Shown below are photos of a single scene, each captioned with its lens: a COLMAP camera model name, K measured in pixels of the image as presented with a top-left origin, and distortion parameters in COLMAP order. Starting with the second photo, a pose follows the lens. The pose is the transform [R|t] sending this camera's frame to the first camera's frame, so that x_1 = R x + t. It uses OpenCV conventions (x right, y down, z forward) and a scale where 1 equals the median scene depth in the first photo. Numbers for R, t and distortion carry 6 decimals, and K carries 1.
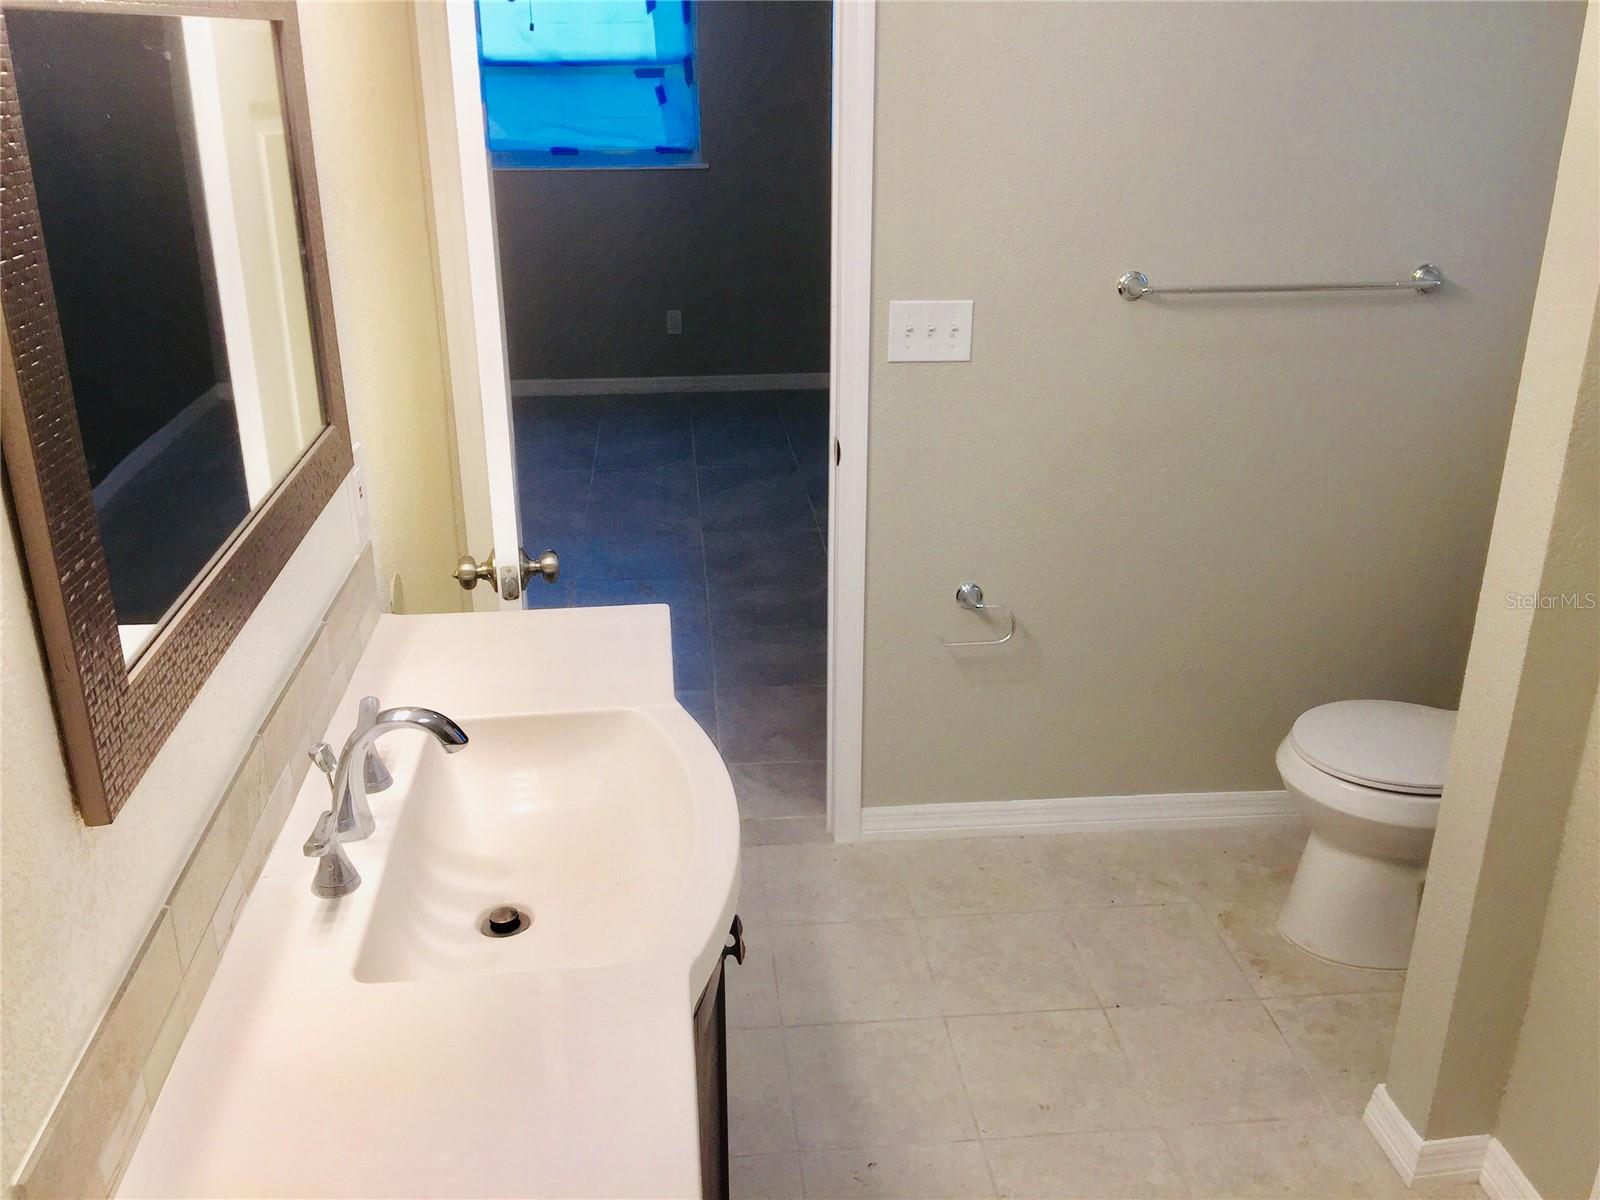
lens RADIAL K [[1436.9, 0, 800.2], [0, 1436.9, 600.8], [0, 0, 1]] dist [0.071539, -0.103940]
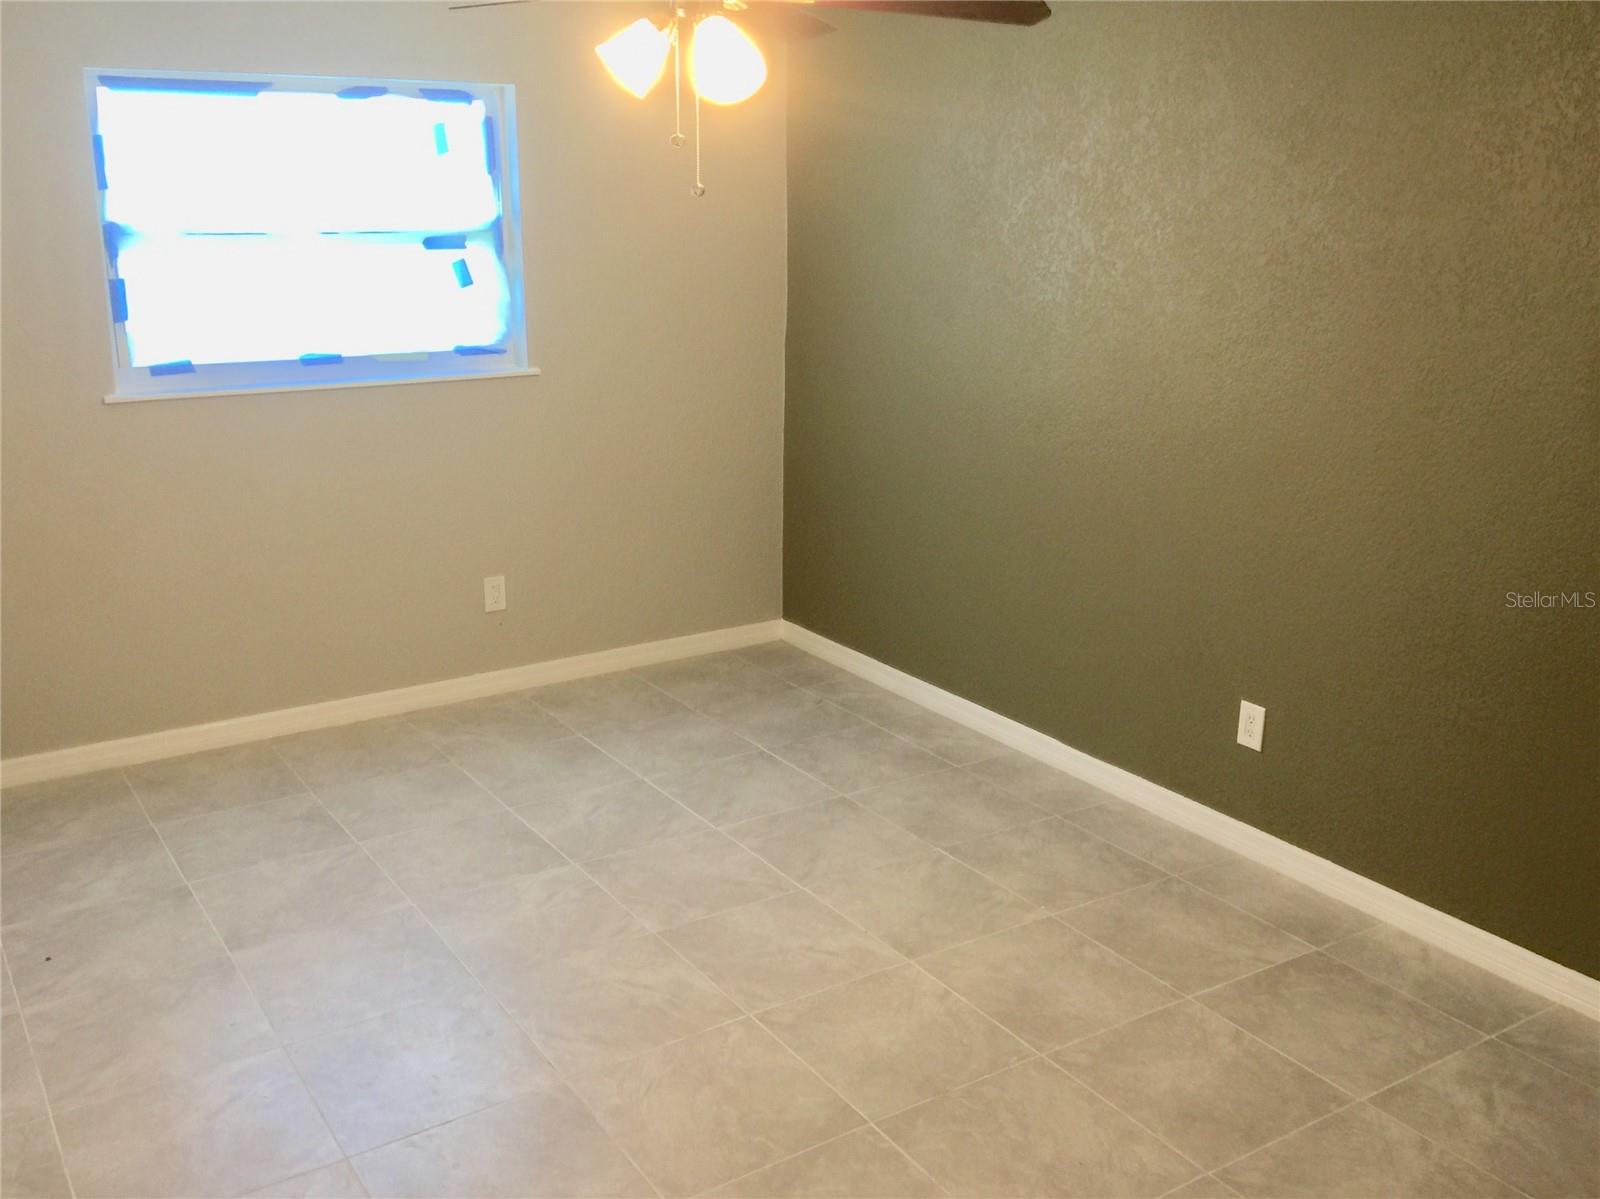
lens RADIAL K [[1436.9, 0, 799.9], [0, 1436.9, 597.6], [0, 0, 1]] dist [0.071539, -0.103940]
pose [[0.877264, -0.125109, 0.463418, -0.291023], [0.170658, 0.983651, -0.057503, -0.133612], [-0.448647, 0.129531, 0.884272, 0.347924]]
